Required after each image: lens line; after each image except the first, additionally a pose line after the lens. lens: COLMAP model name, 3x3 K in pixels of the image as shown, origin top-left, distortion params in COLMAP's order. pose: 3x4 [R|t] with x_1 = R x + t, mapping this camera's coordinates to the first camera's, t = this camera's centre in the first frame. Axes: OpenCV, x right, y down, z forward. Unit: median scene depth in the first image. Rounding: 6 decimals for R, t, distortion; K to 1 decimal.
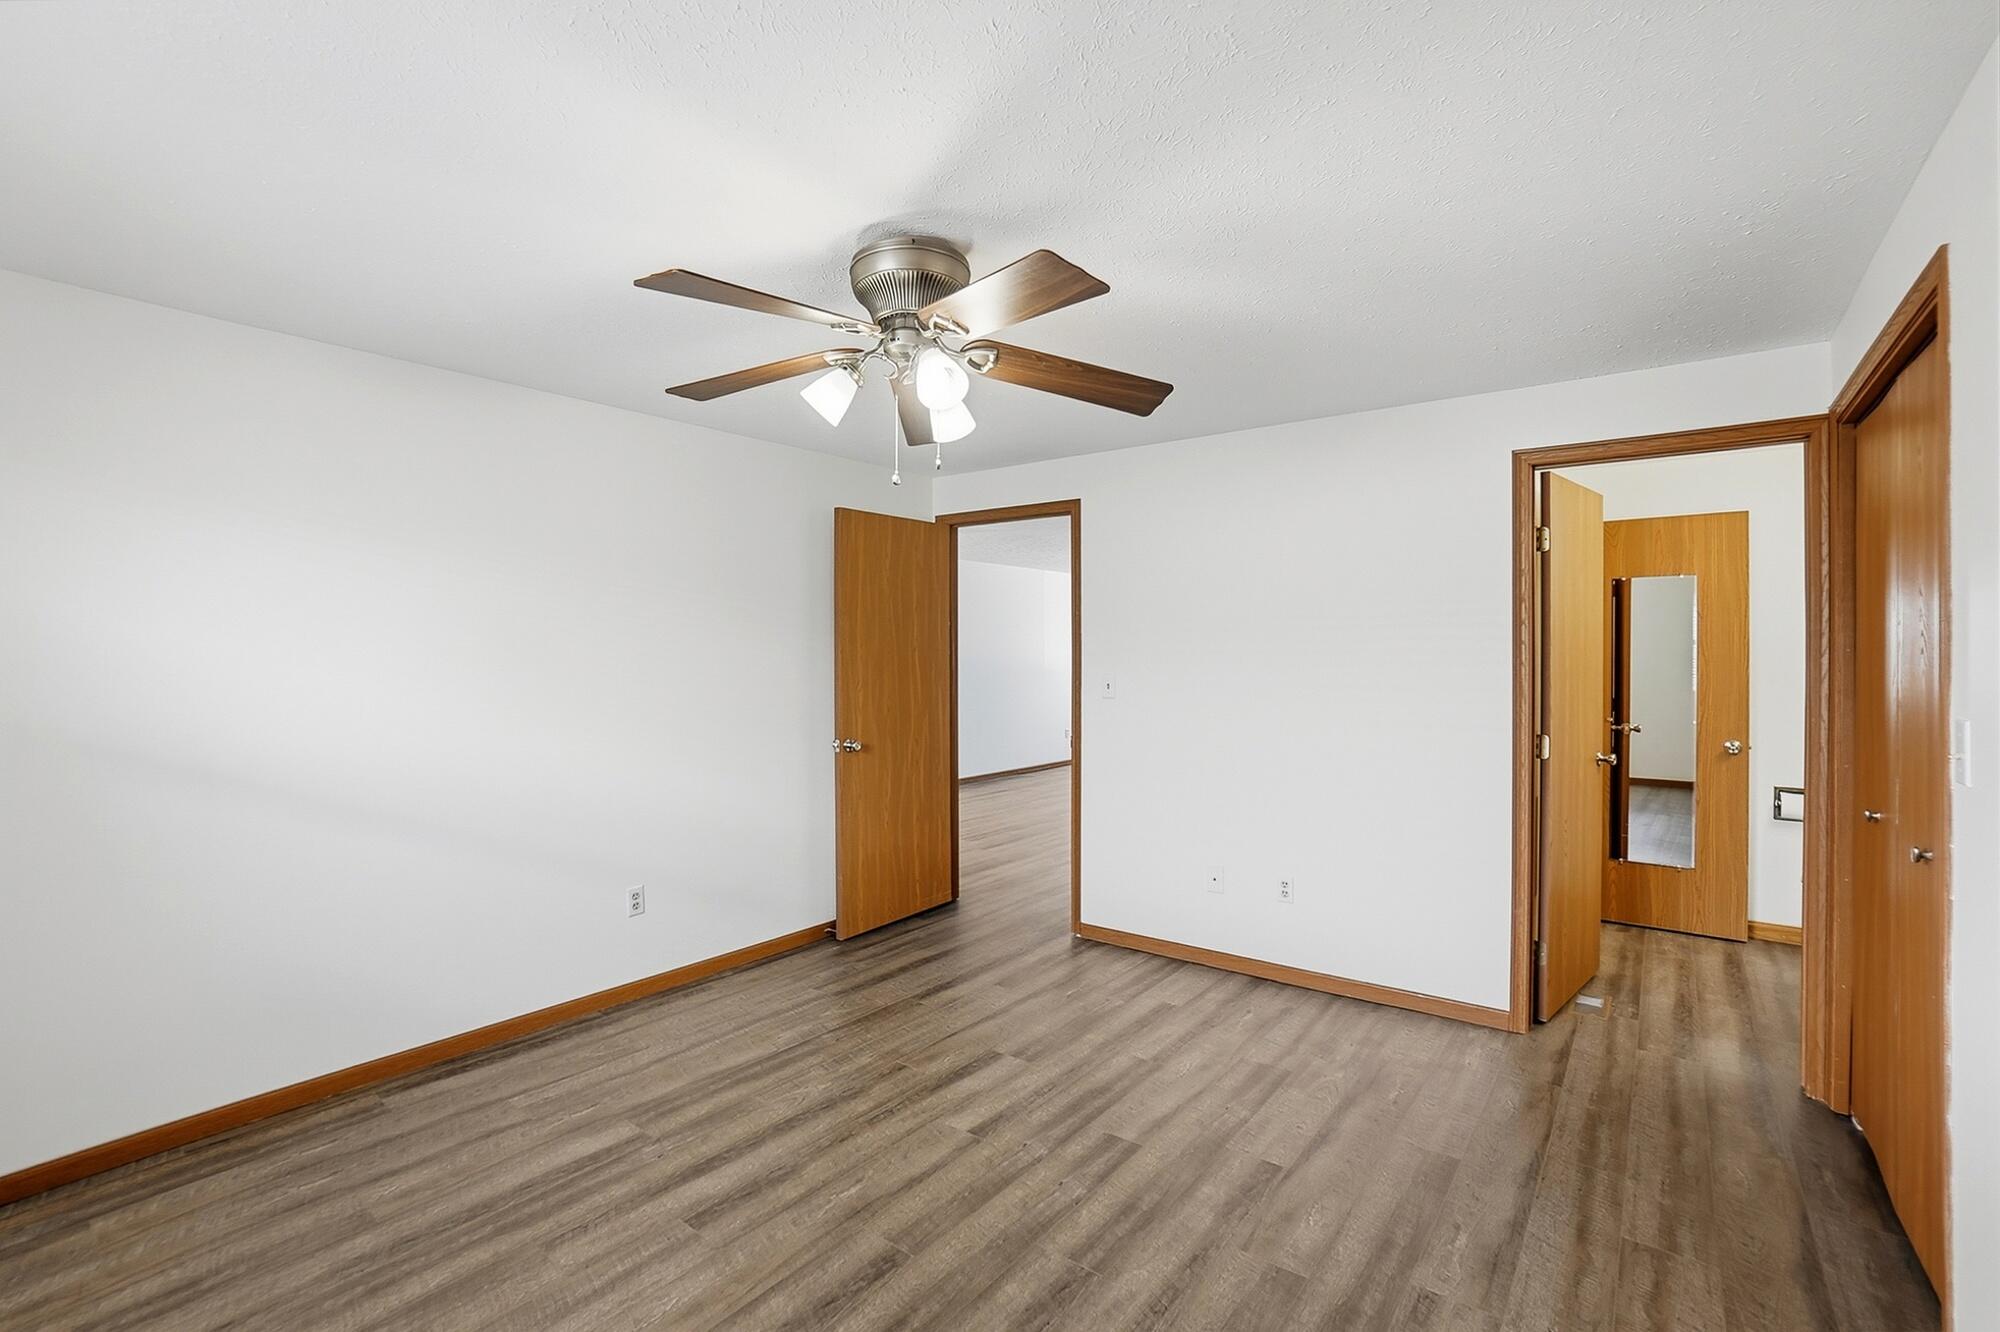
lens RADIAL K [[903.9, 0, 1002.3], [0, 903.9, 660.8], [0, 0, 1]] dist [-0.033188, 0.006709]
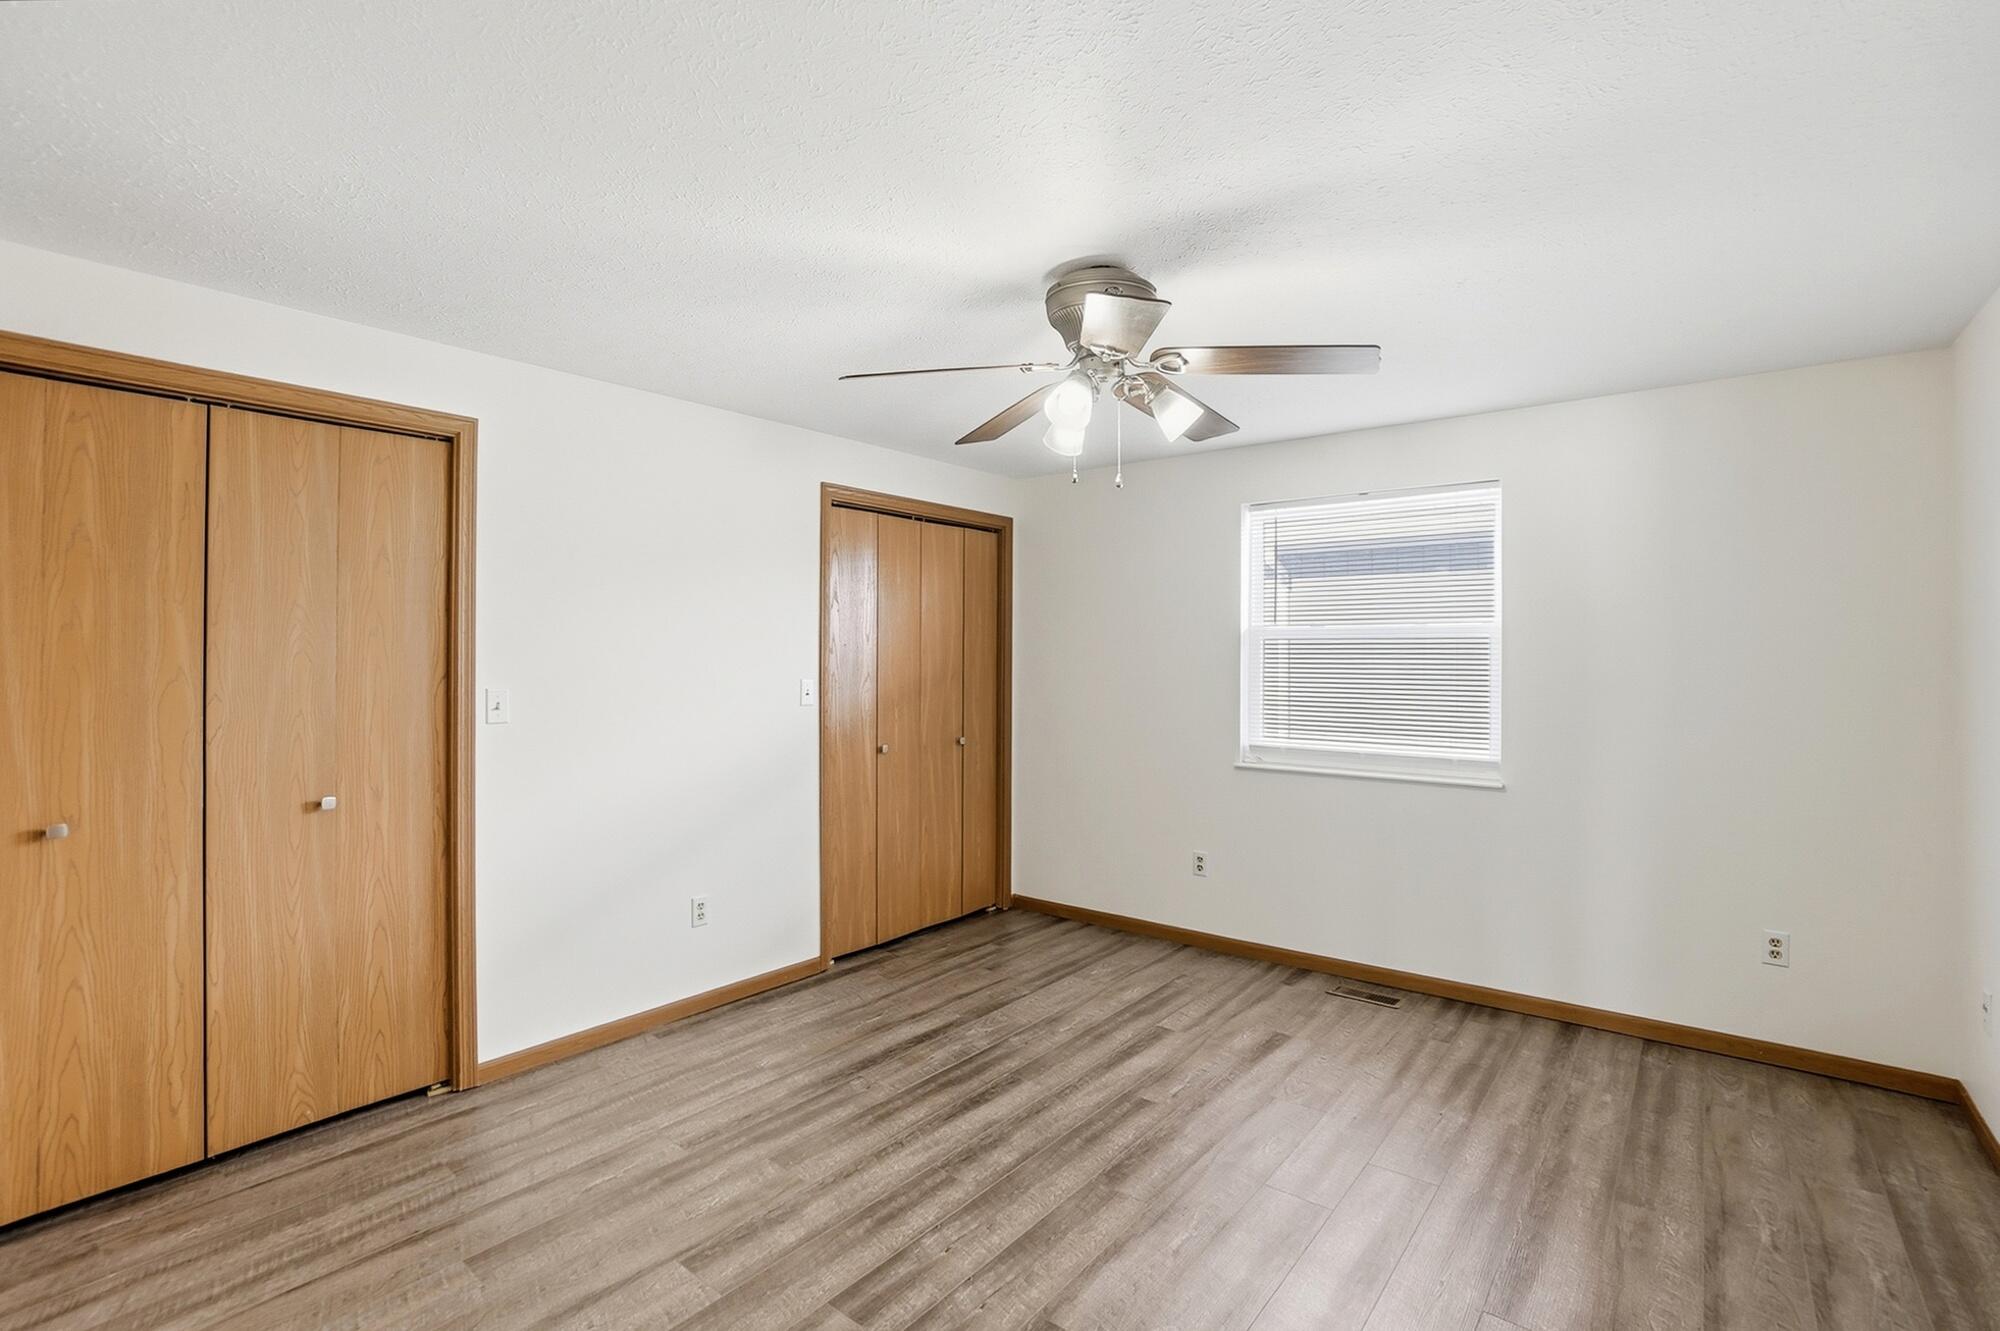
lens RADIAL K [[903.9, 0, 996.8], [0, 903.9, 662.0], [0, 0, 1]] dist [-0.033188, 0.006709]
pose [[-0.999694, -0.002930, 0.024569, -0.003236], [-0.002817, 0.999985, 0.004630, -0.002618], [-0.024582, 0.004559, -0.999687, 1.991525]]
